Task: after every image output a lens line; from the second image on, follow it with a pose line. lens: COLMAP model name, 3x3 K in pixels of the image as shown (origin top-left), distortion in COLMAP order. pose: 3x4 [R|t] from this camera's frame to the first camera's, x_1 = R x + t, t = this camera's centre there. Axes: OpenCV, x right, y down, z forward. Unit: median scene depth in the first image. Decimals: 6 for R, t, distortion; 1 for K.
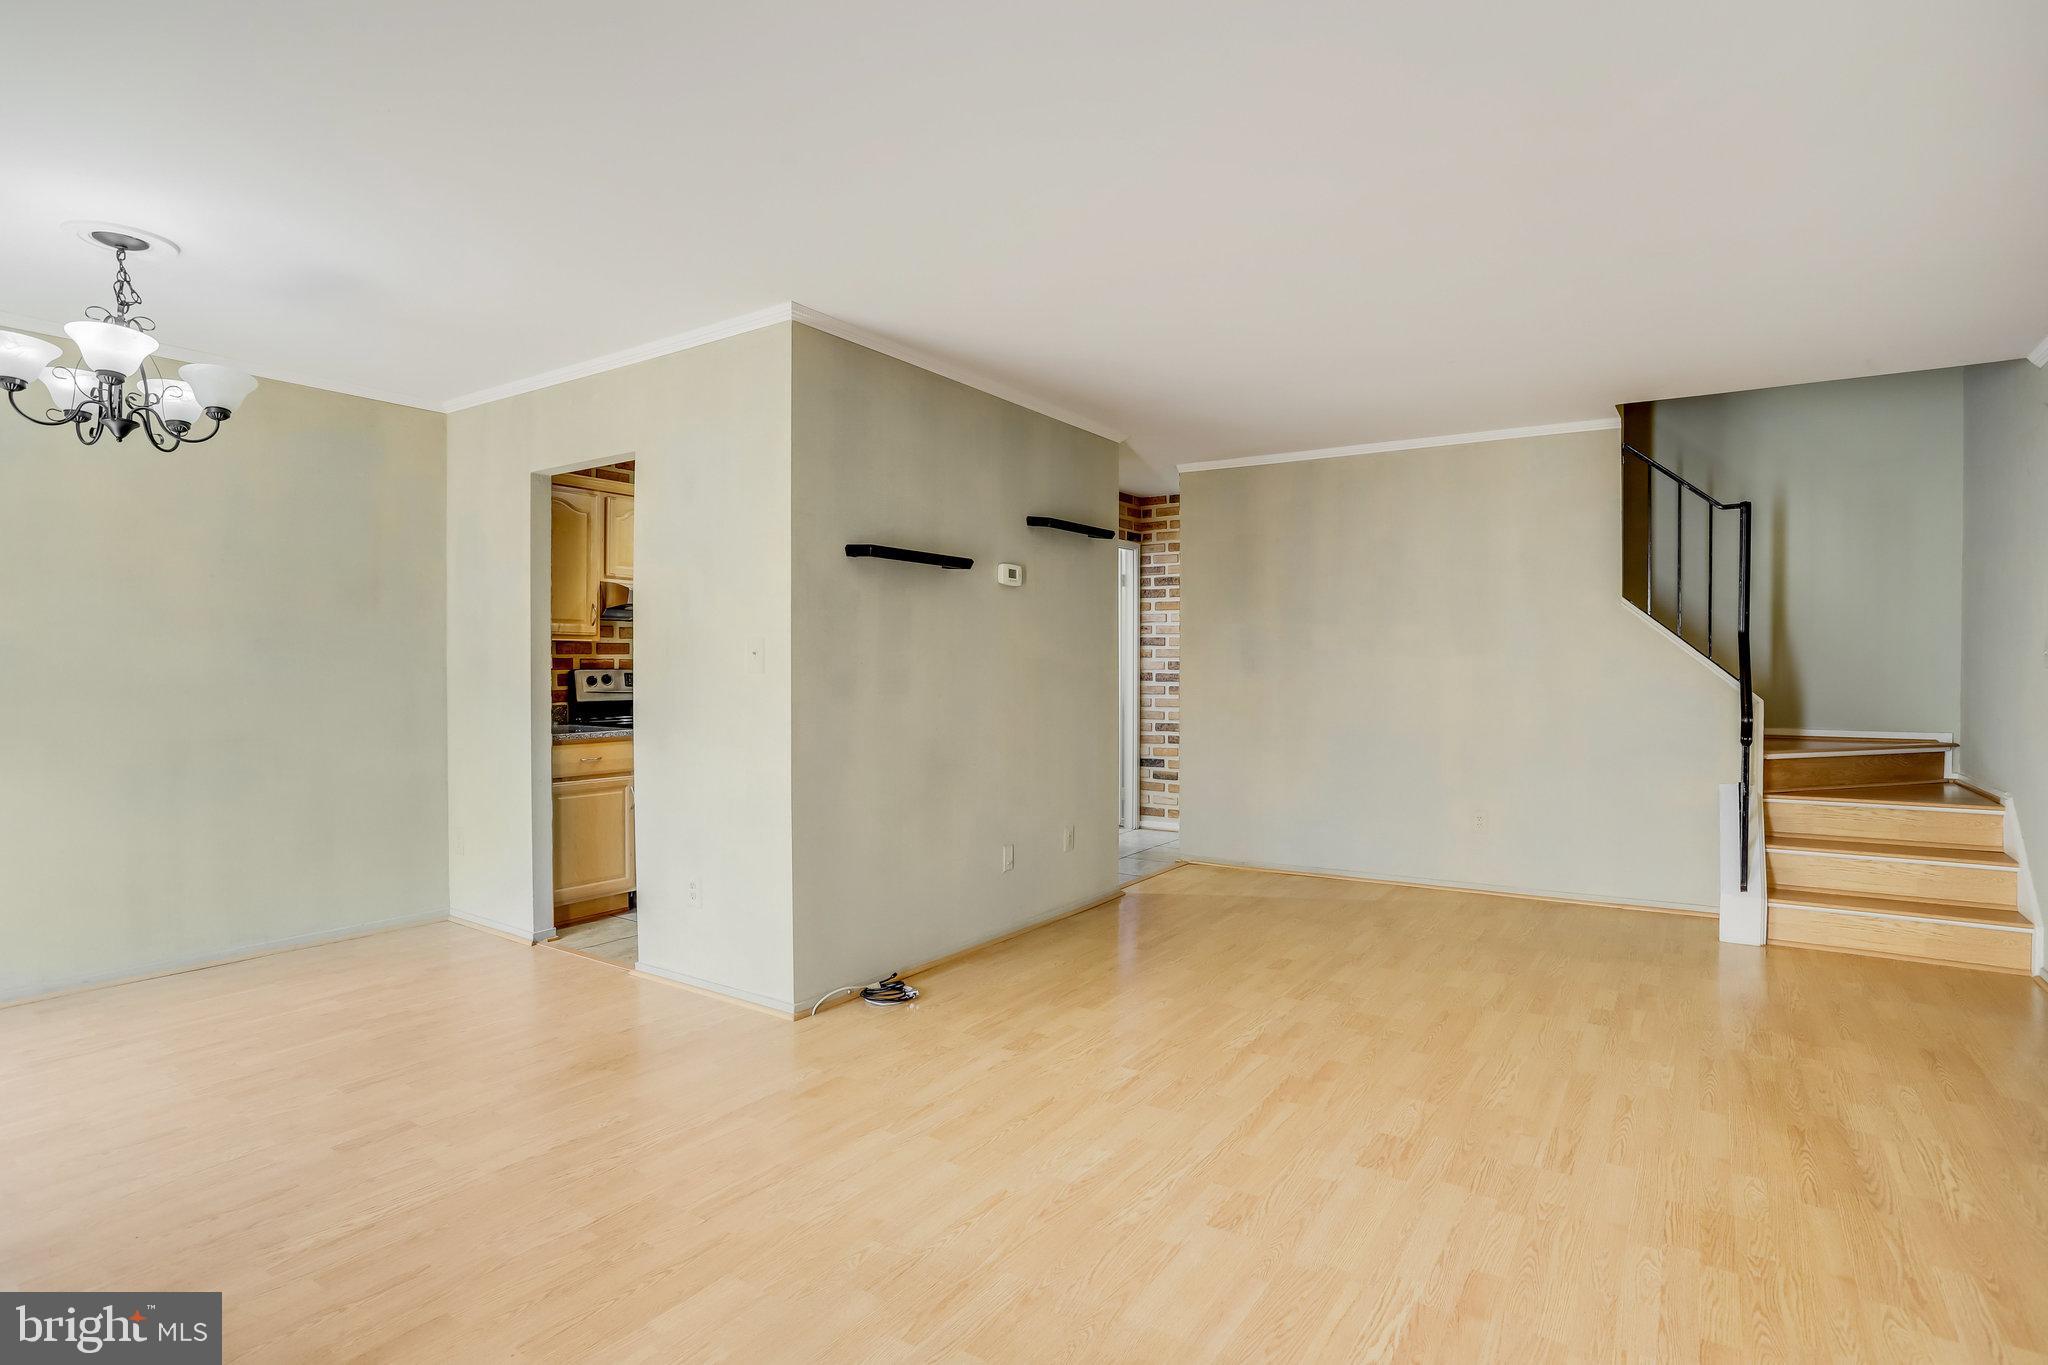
lens RADIAL K [[1037.6, 0, 1024.3], [0, 1037.6, 690.3], [0, 0, 1]] dist [-0.053935, 0.024366]
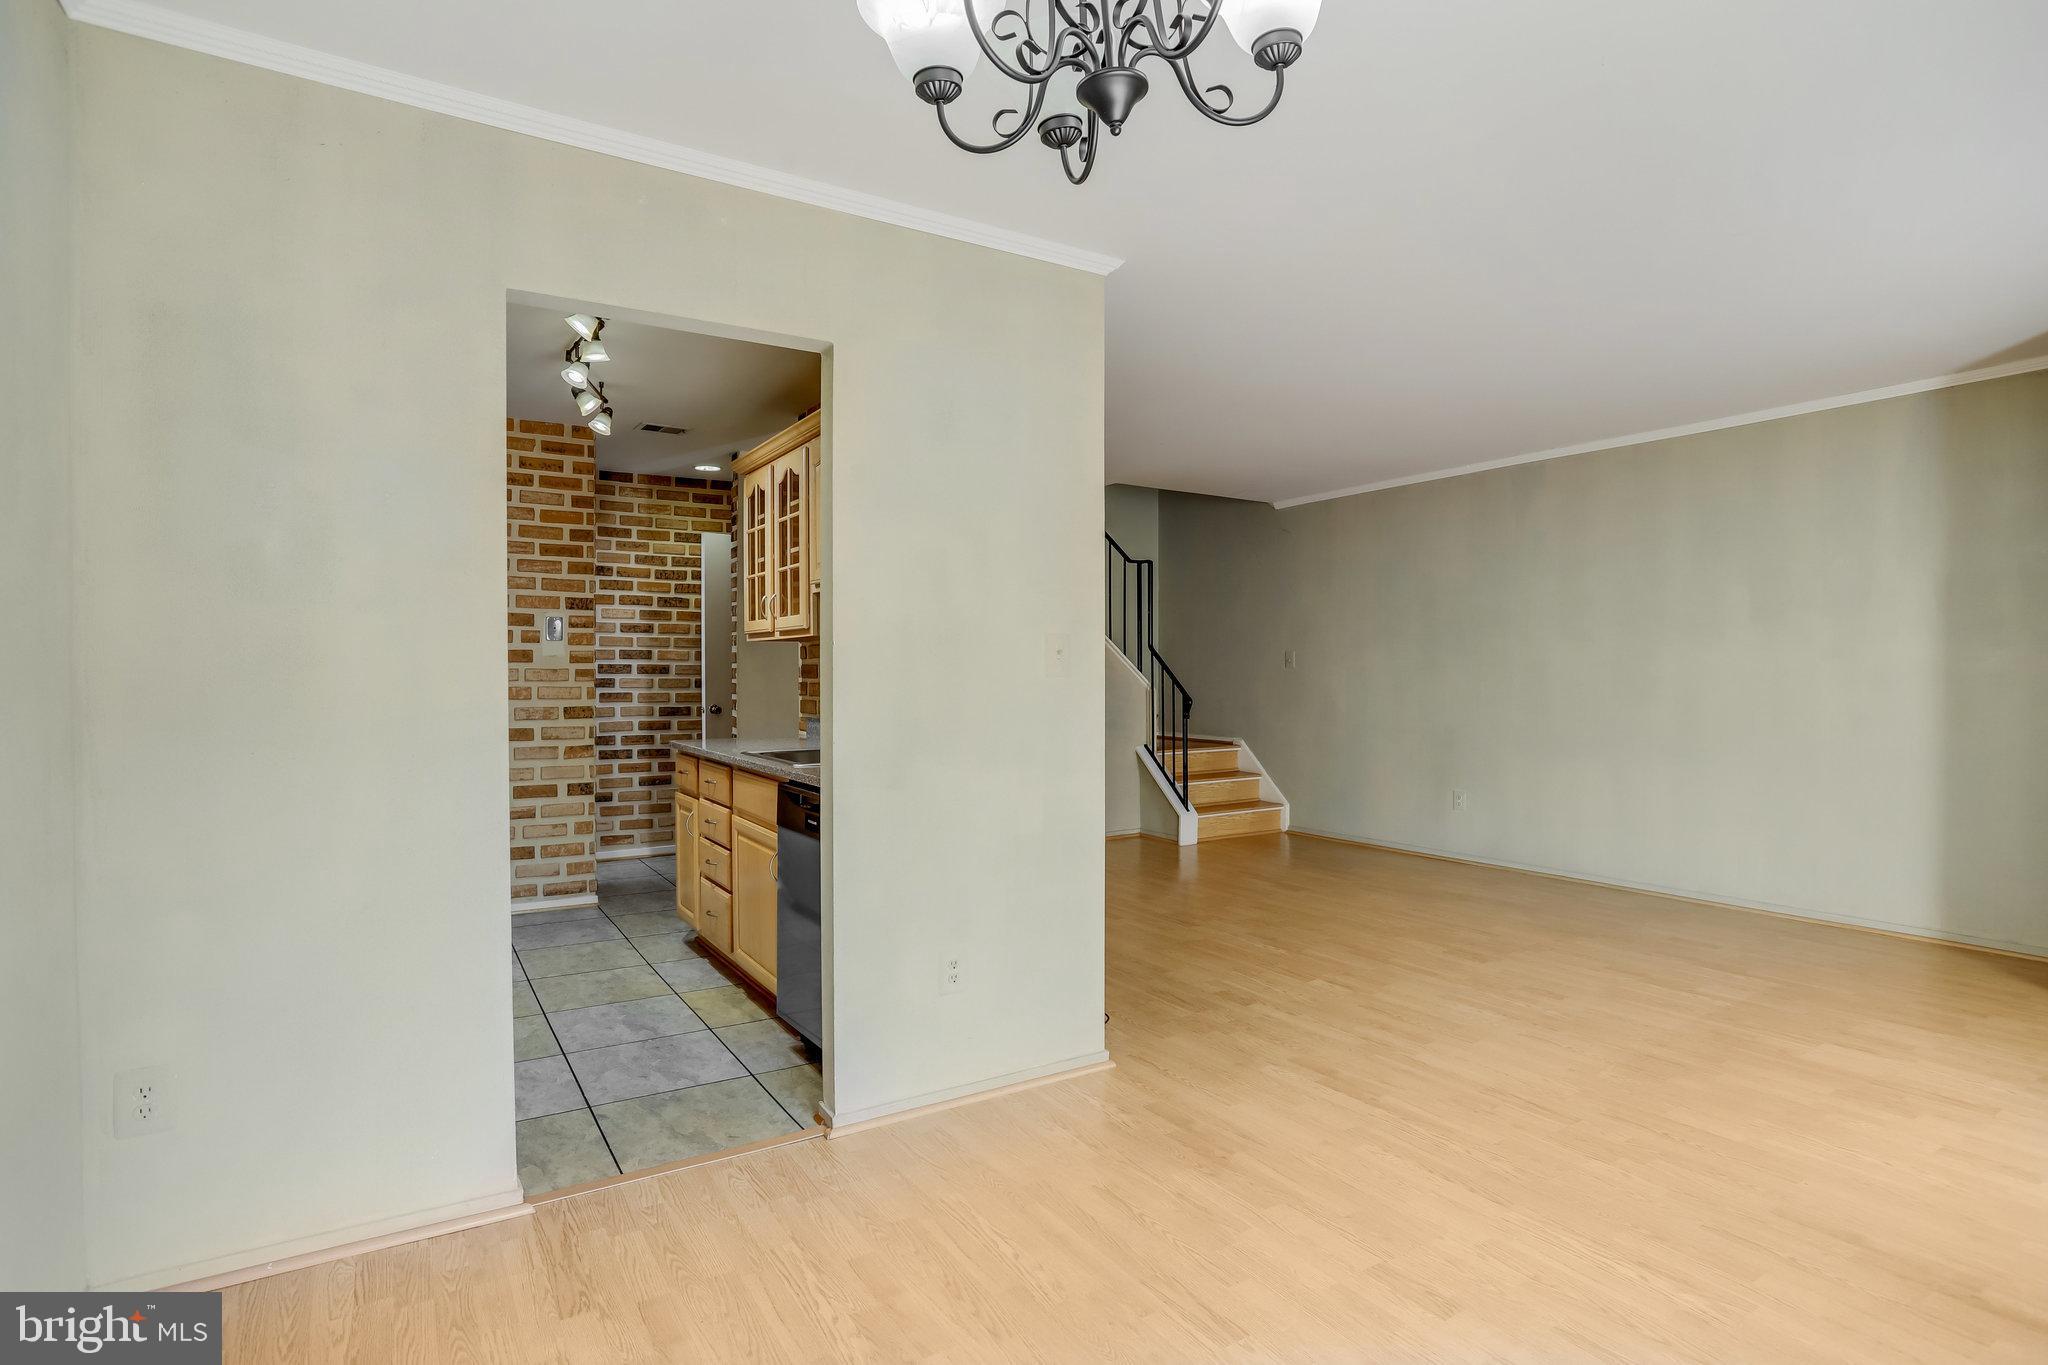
lens RADIAL K [[1037.6, 0, 1034.2], [0, 1037.6, 689.1], [0, 0, 1]] dist [-0.053935, 0.024366]
pose [[0.401591, -0.016604, 0.915669, -0.880457], [0.022918, 0.999705, 0.008077, -0.010302], [-0.915532, 0.017742, 0.401853, 0.578991]]
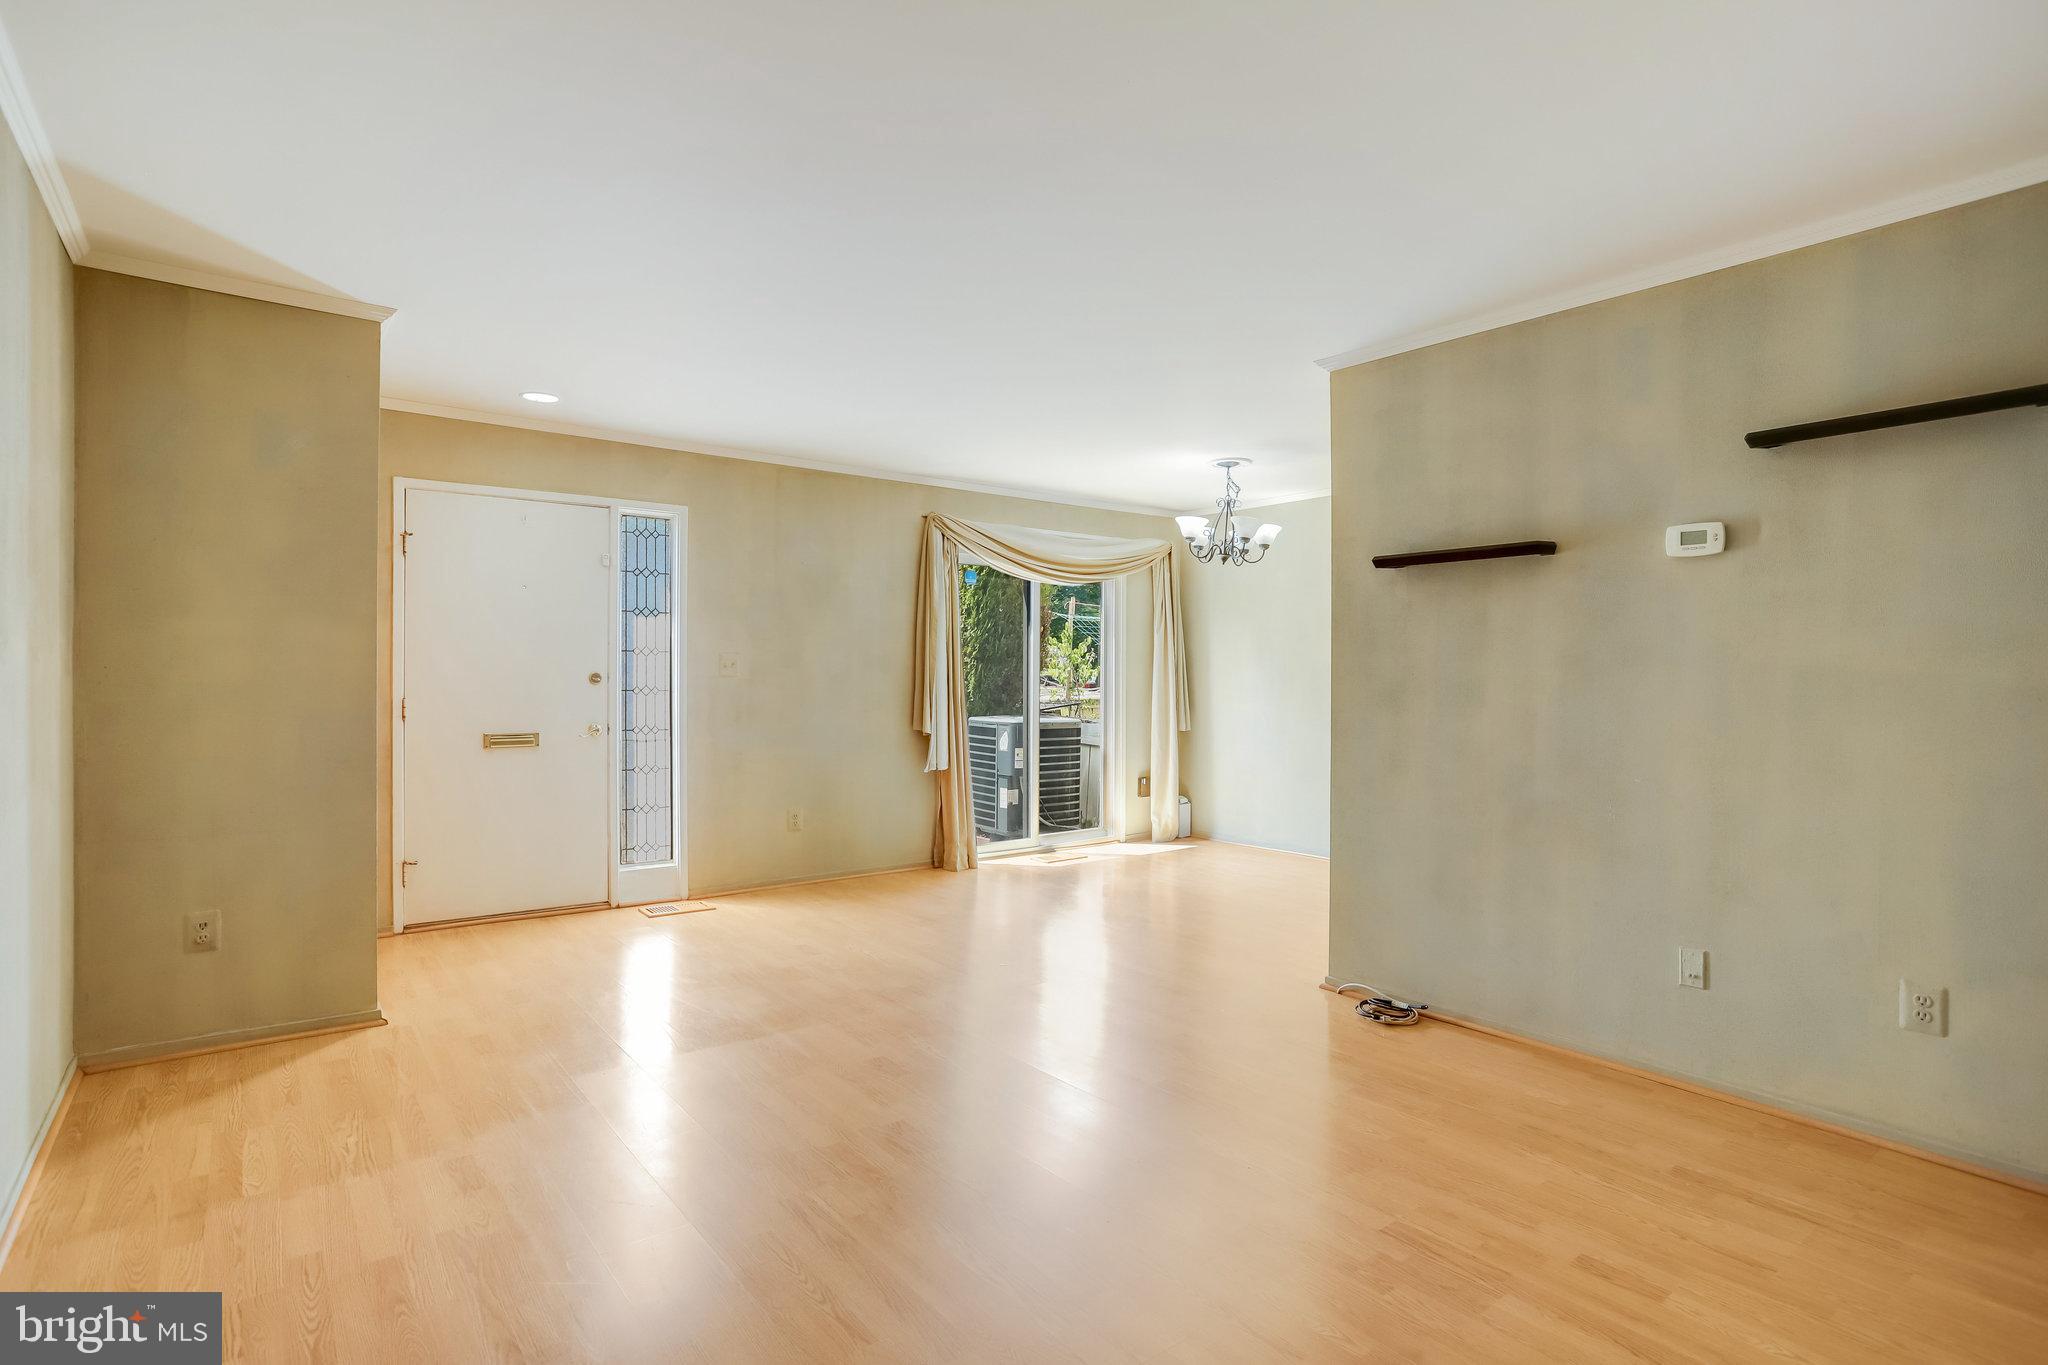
lens RADIAL K [[1037.6, 0, 1044.9], [0, 1037.6, 668.1], [0, 0, 1]] dist [-0.053935, 0.024366]
pose [[-0.302972, -0.008468, -0.952962, 0.786454], [-0.025991, 0.999662, -0.000620, -0.019208], [0.952645, 0.024580, -0.303090, 0.864148]]
